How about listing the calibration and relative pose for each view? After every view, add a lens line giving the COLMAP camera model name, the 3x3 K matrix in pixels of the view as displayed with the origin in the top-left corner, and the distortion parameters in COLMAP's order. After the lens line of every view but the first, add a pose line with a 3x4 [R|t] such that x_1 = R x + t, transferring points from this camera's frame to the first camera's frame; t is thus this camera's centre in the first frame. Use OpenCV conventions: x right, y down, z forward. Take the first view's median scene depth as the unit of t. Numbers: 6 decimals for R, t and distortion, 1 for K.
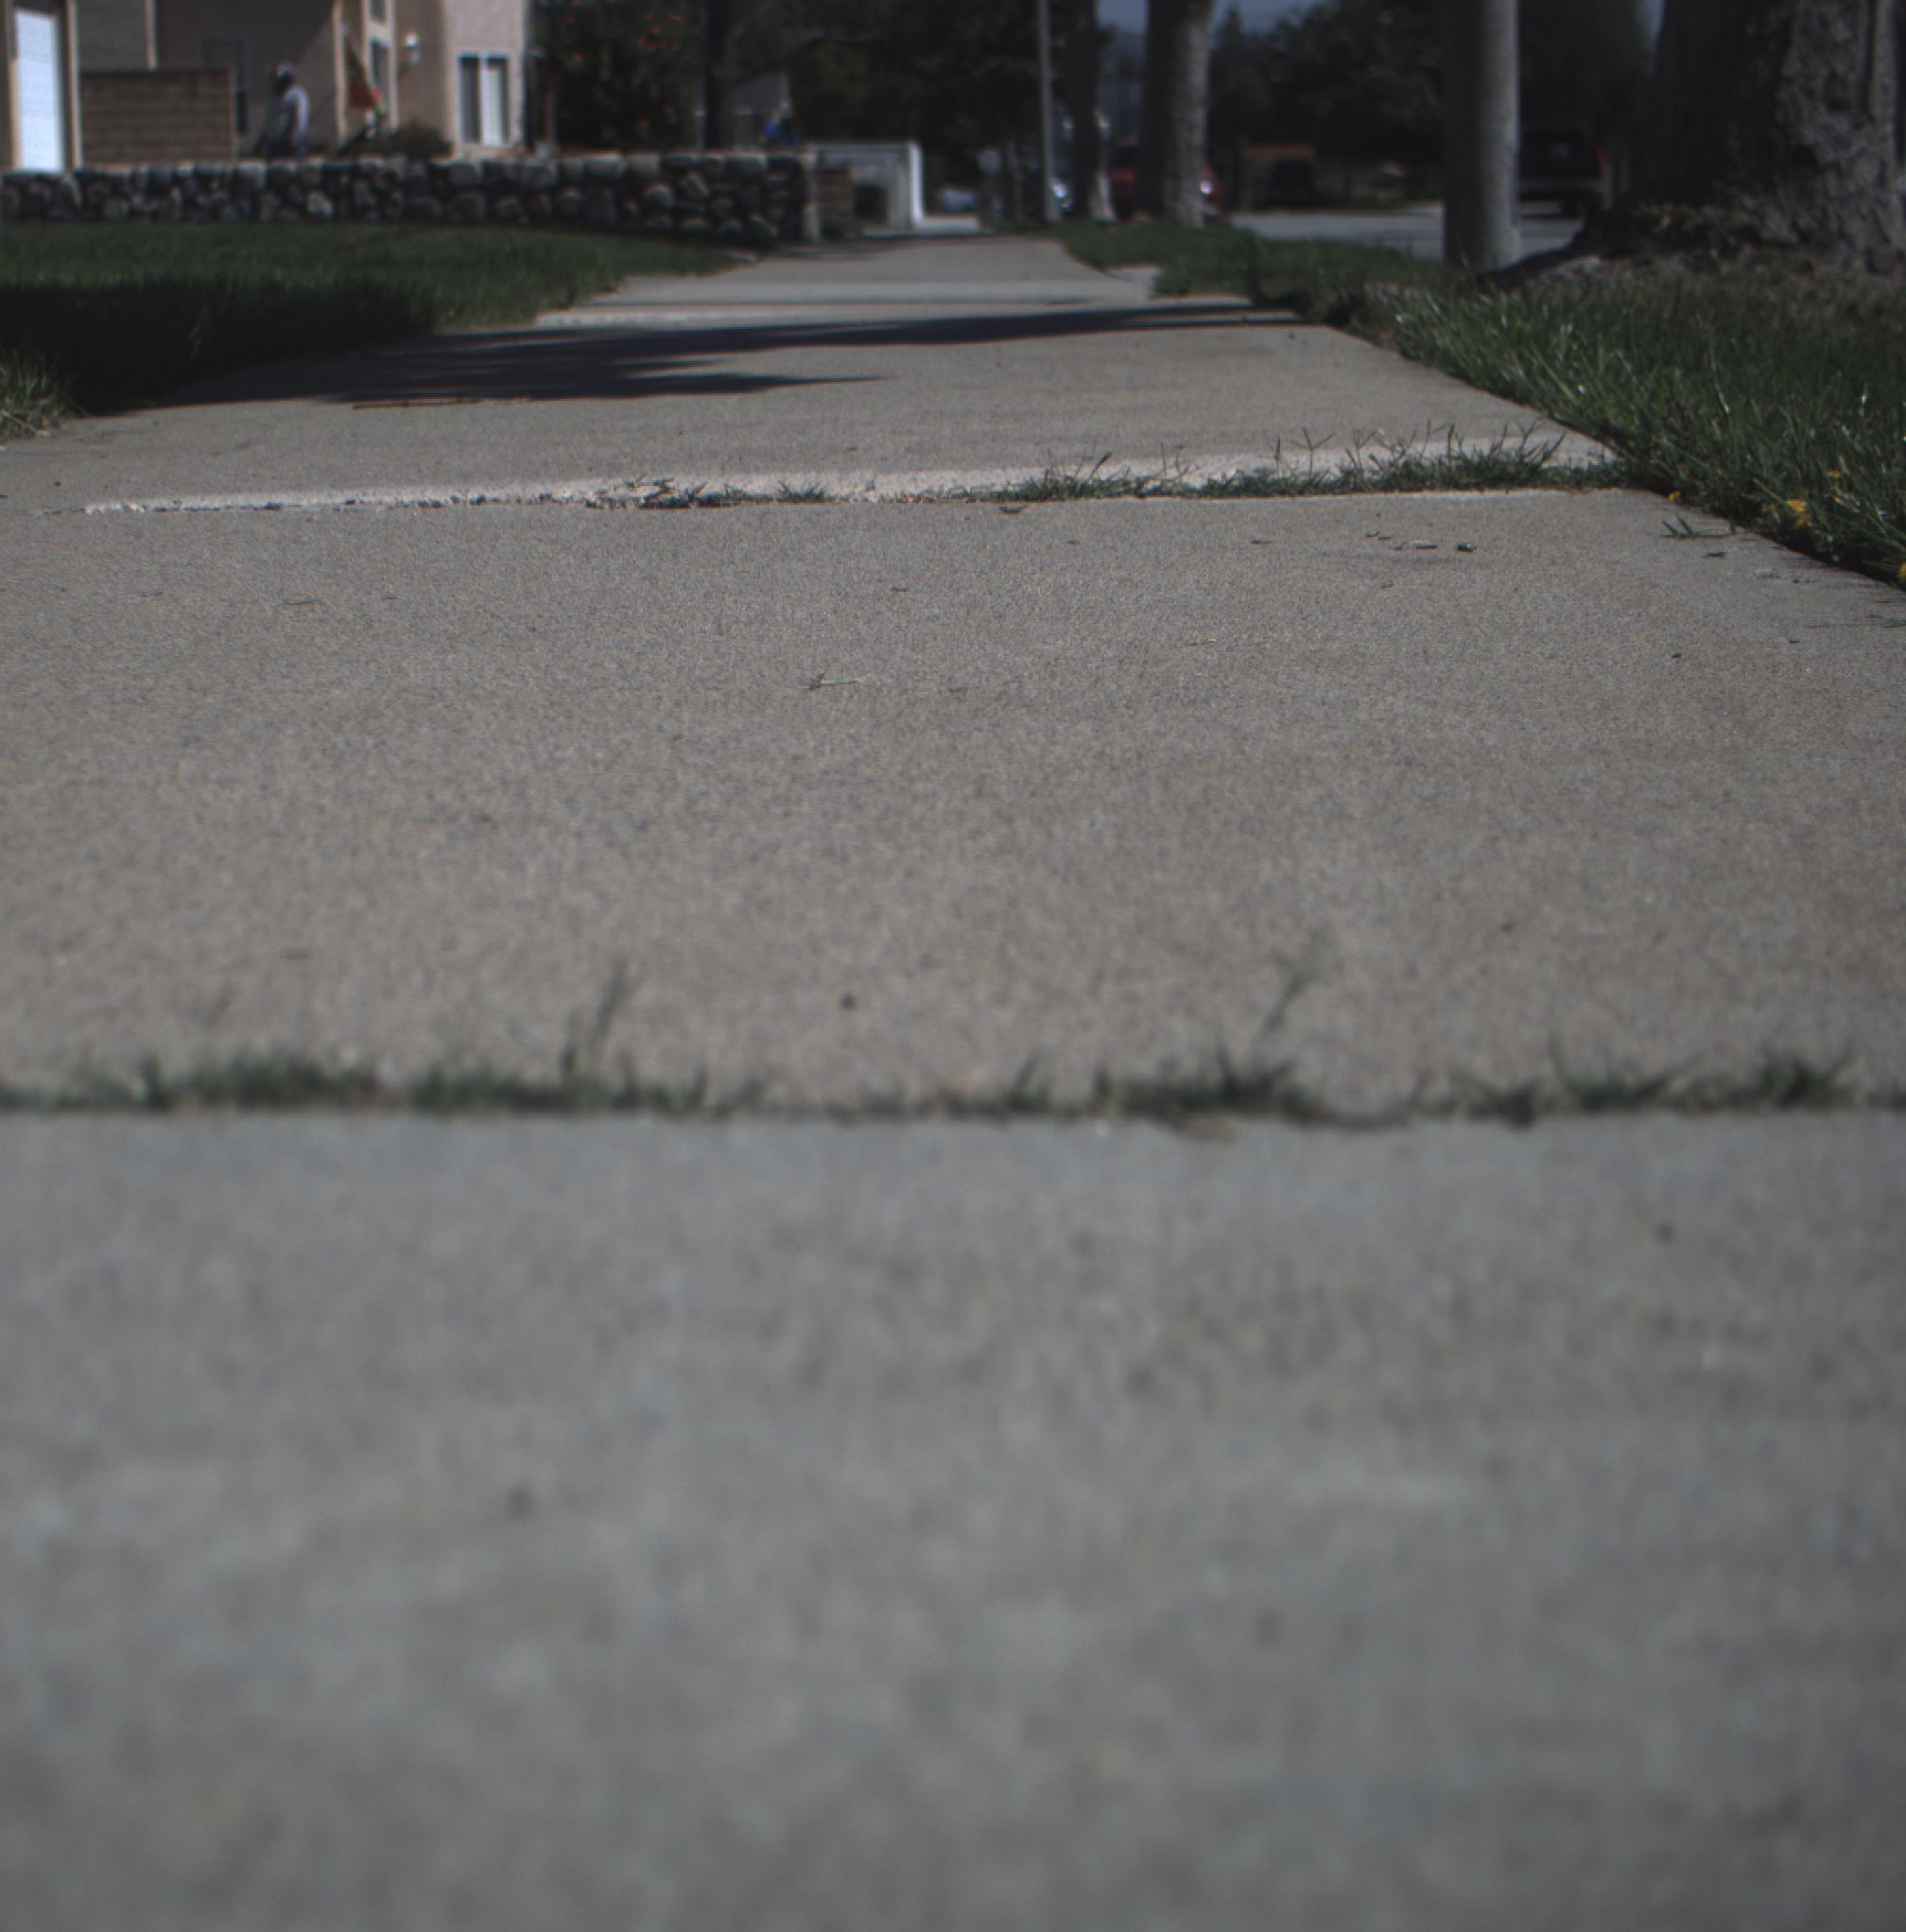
lens RADIAL K [[4424.6, 0, 715.3], [0, 4424.6, 964.6], [0, 0, 1]] dist [-0.177608, 0.956399]
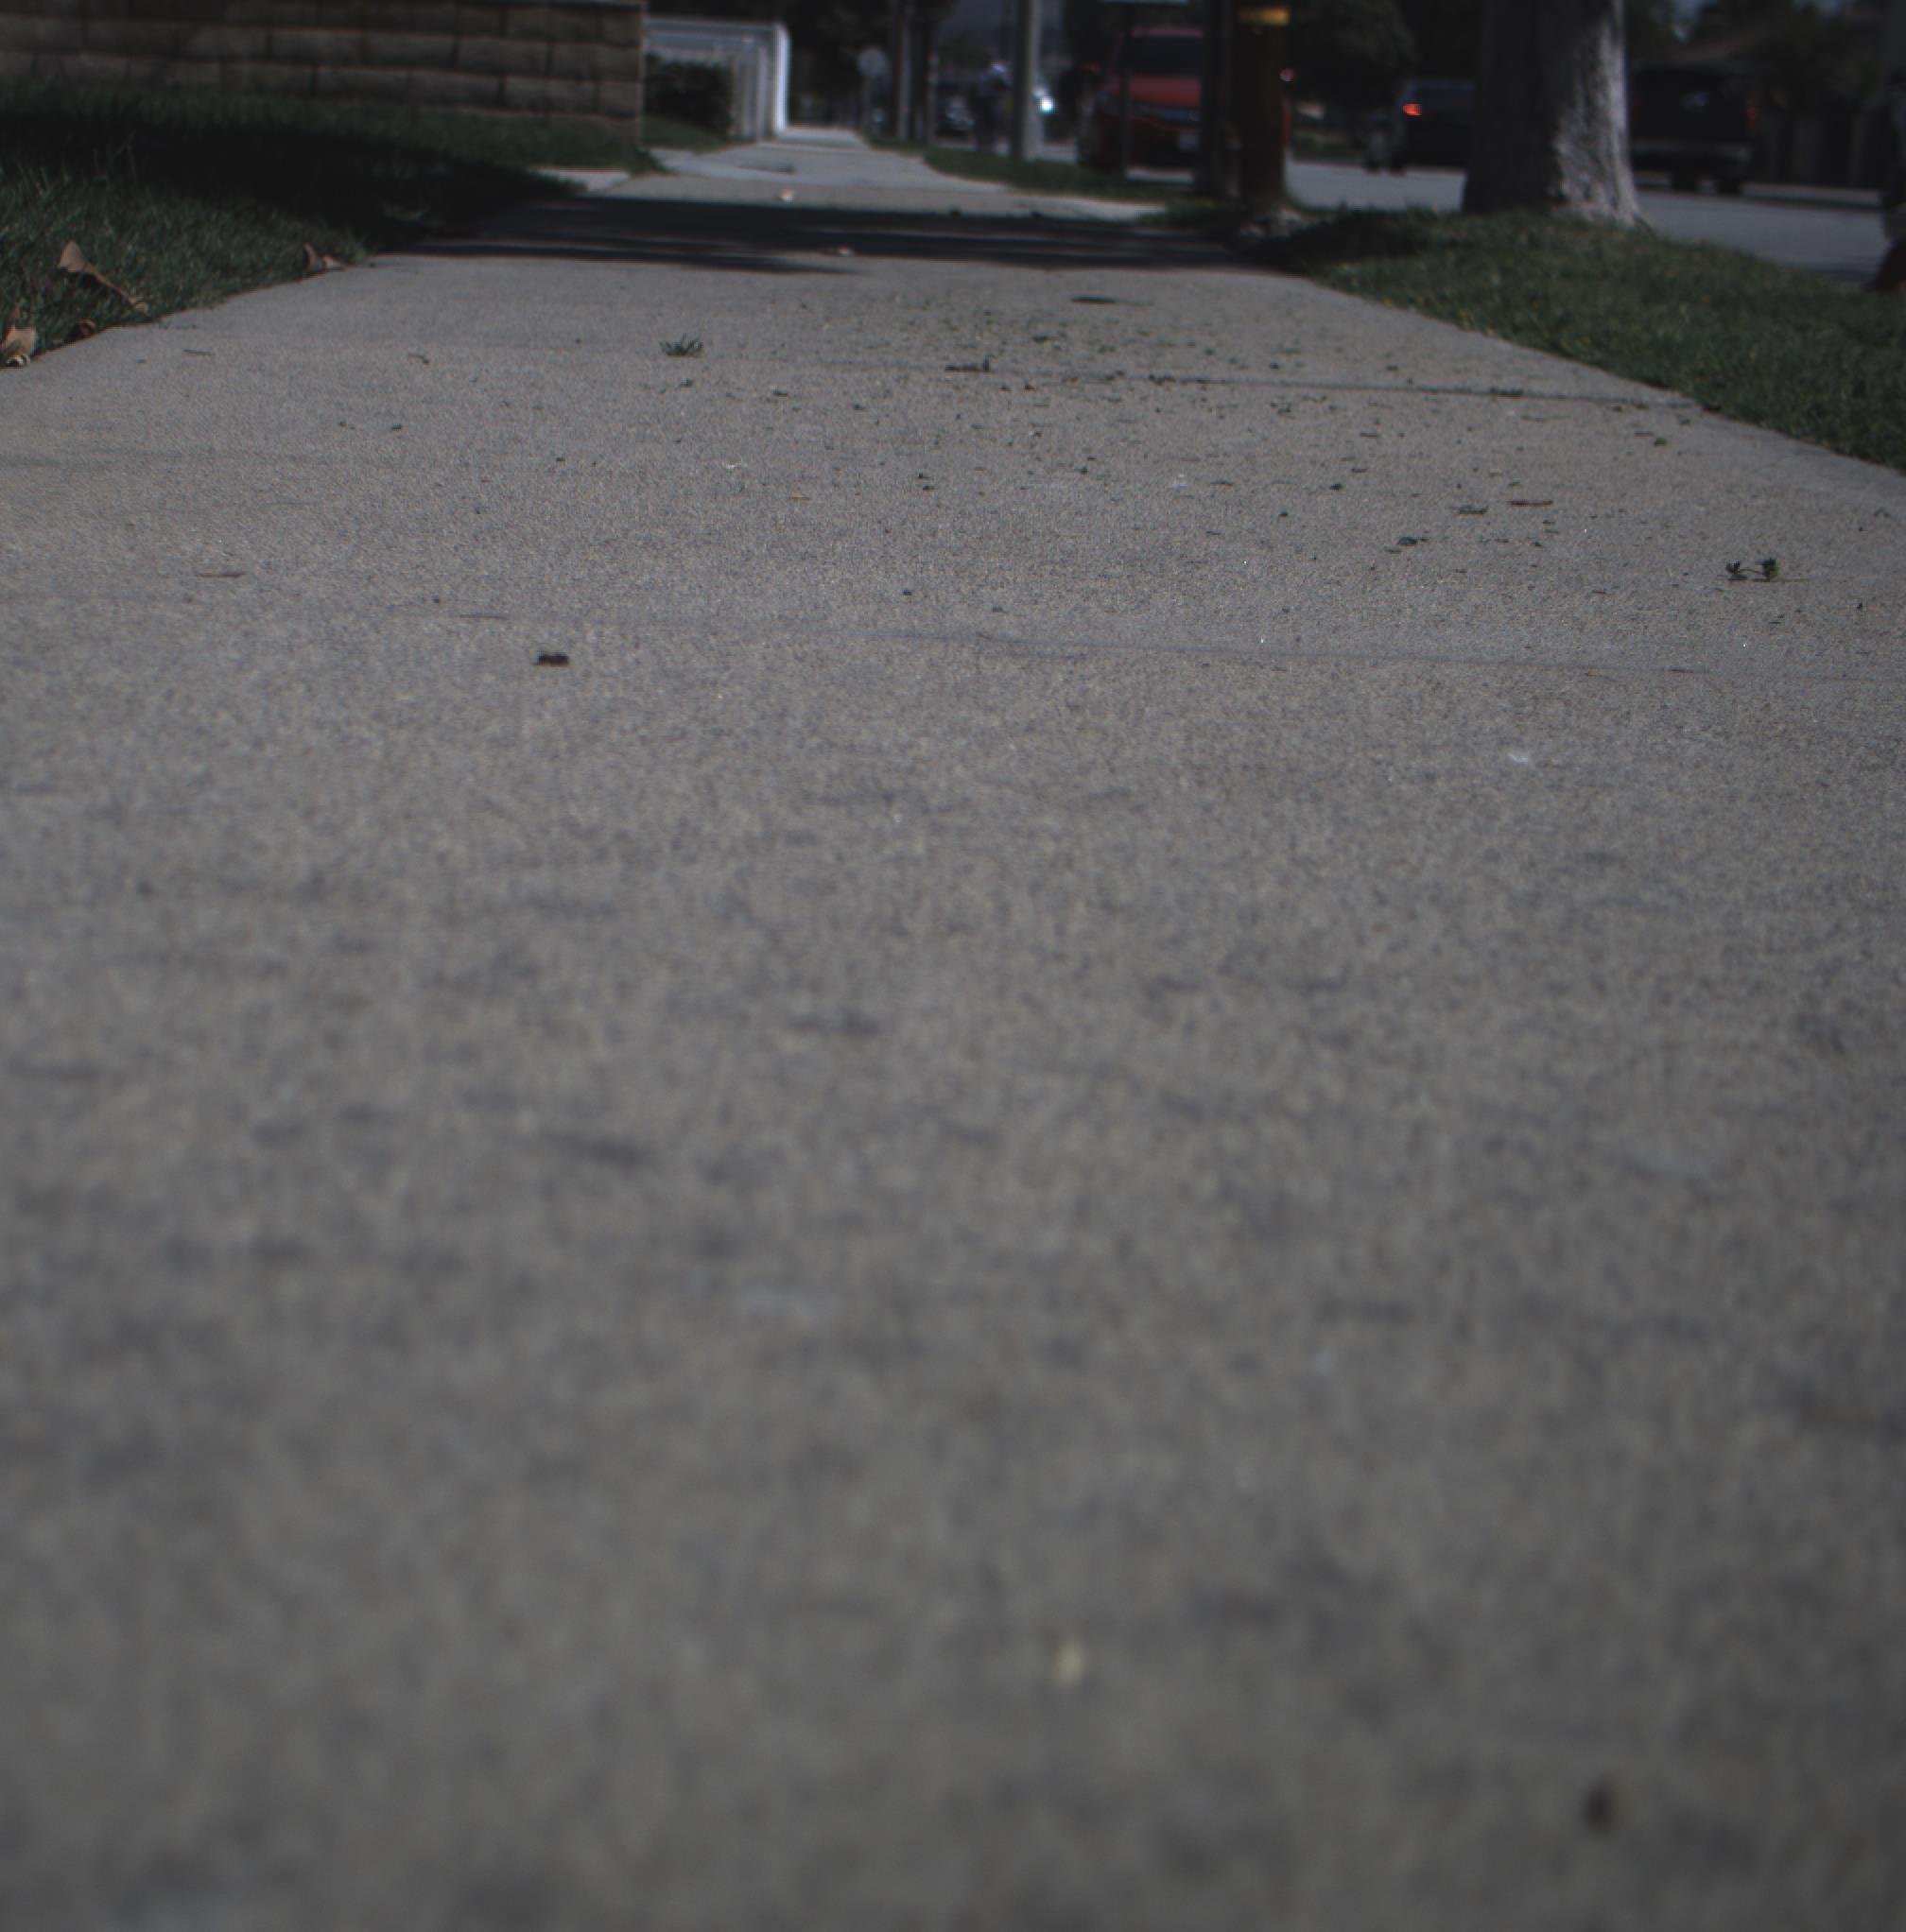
lens RADIAL K [[4424.6, 0, 715.3], [0, 4424.6, 964.6], [0, 0, 1]] dist [-0.177608, 0.956399]
pose [[0.996812, 0.065839, 0.045074, 0.038398], [-0.066856, 0.997532, 0.021440, -0.156379], [-0.043552, -0.024385, 0.998754, 0.910489]]
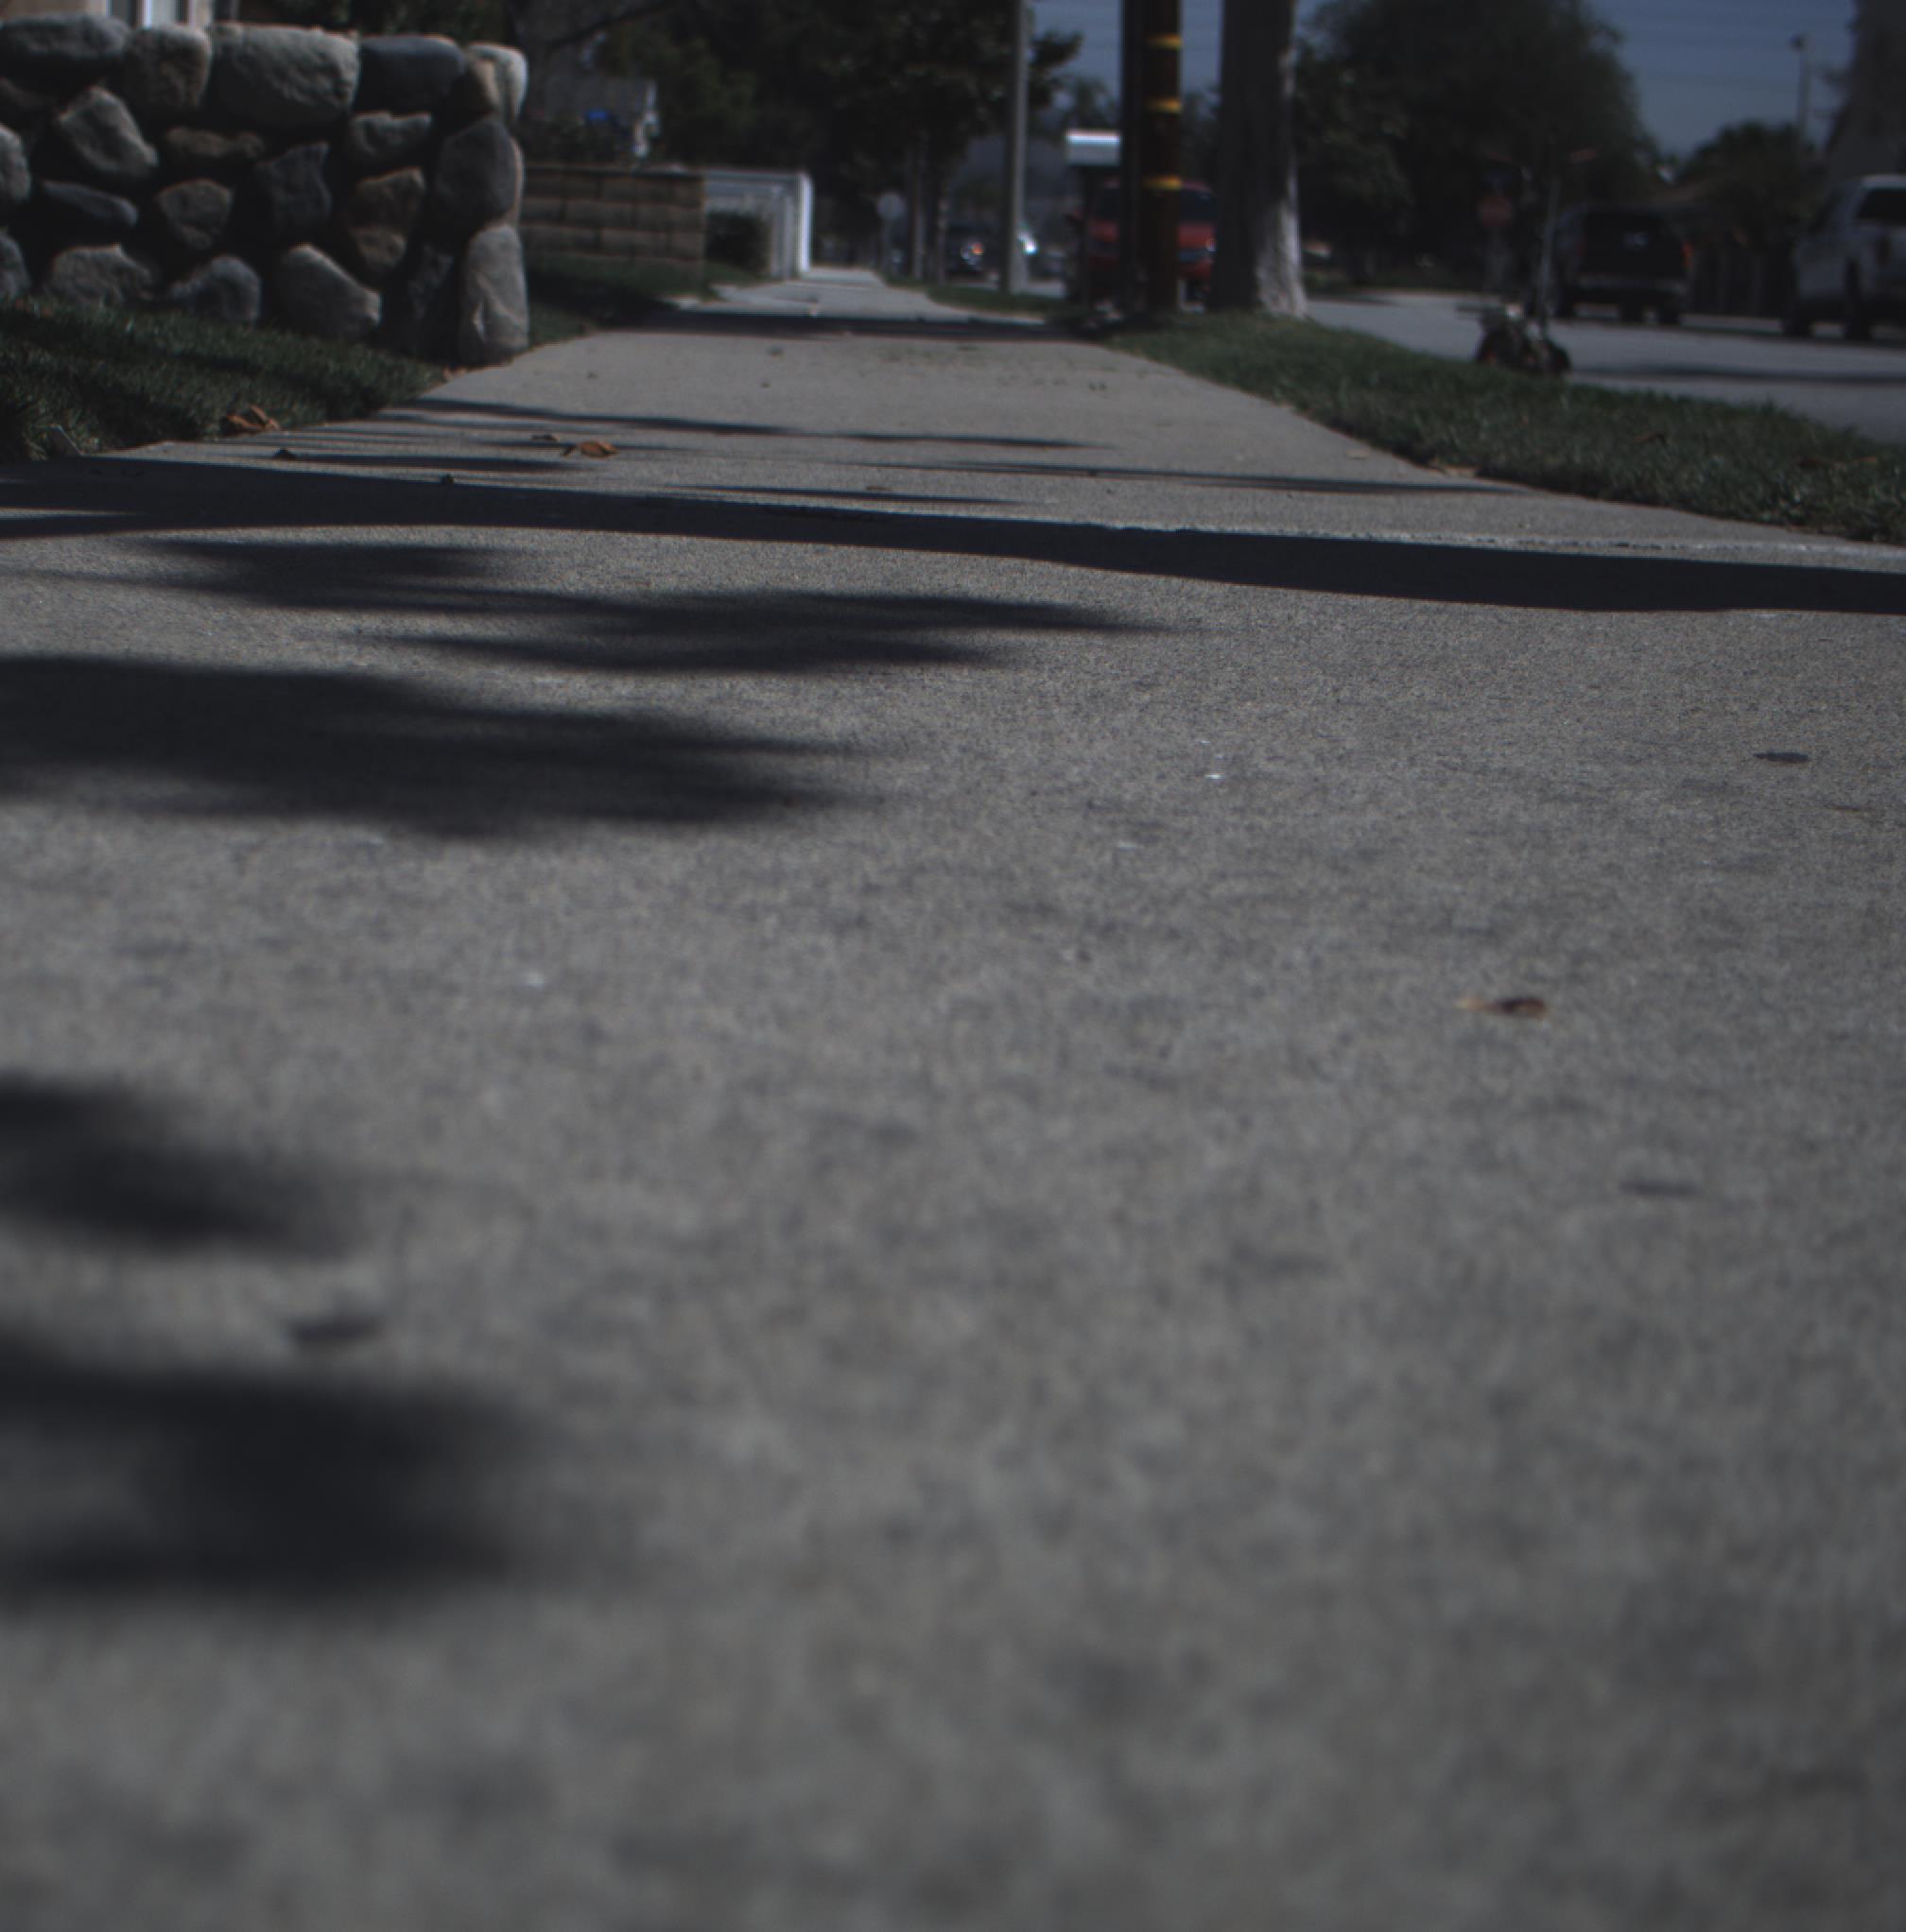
lens RADIAL K [[4424.6, 0, 715.3], [0, 4424.6, 964.6], [0, 0, 1]] dist [-0.177608, 0.956399]
pose [[0.997256, 0.063927, 0.037337, 0.027714], [-0.063615, 0.997929, -0.009479, -0.120881], [-0.037866, 0.007078, 0.999258, 0.703281]]
